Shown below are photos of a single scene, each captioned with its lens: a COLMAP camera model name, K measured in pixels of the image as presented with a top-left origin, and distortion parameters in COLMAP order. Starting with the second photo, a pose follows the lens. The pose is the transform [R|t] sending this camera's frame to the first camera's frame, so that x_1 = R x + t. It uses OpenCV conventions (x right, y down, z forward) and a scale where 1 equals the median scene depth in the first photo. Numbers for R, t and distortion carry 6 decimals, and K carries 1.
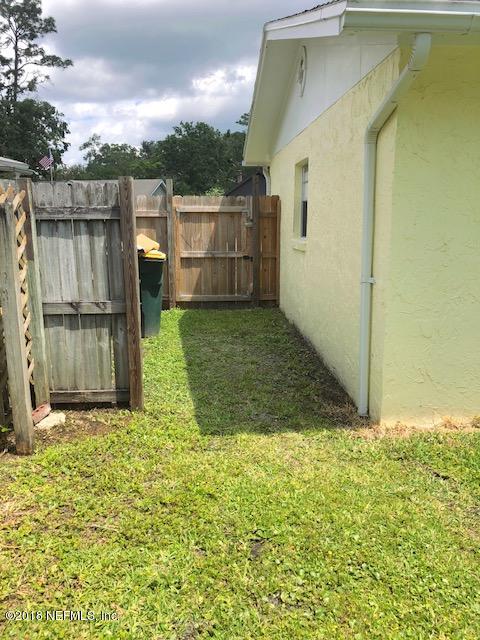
lens RADIAL K [[527.6, 0, 238.4], [0, 527.6, 323.6], [0, 0, 1]] dist [0.017683, -0.008914]
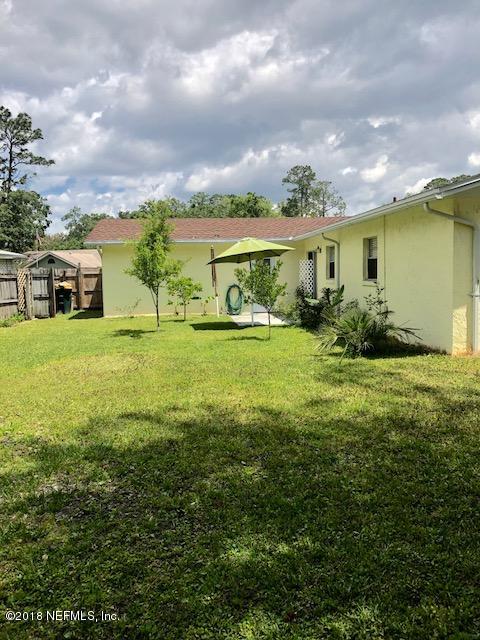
lens RADIAL K [[527.6, 0, 242.4], [0, 527.6, 318.3], [0, 0, 1]] dist [0.017683, -0.008914]
pose [[0.999104, -0.020590, 0.036985, 0.093308], [0.024825, 0.992709, -0.117954, 0.055122], [-0.034287, 0.118766, 0.992330, -0.264440]]
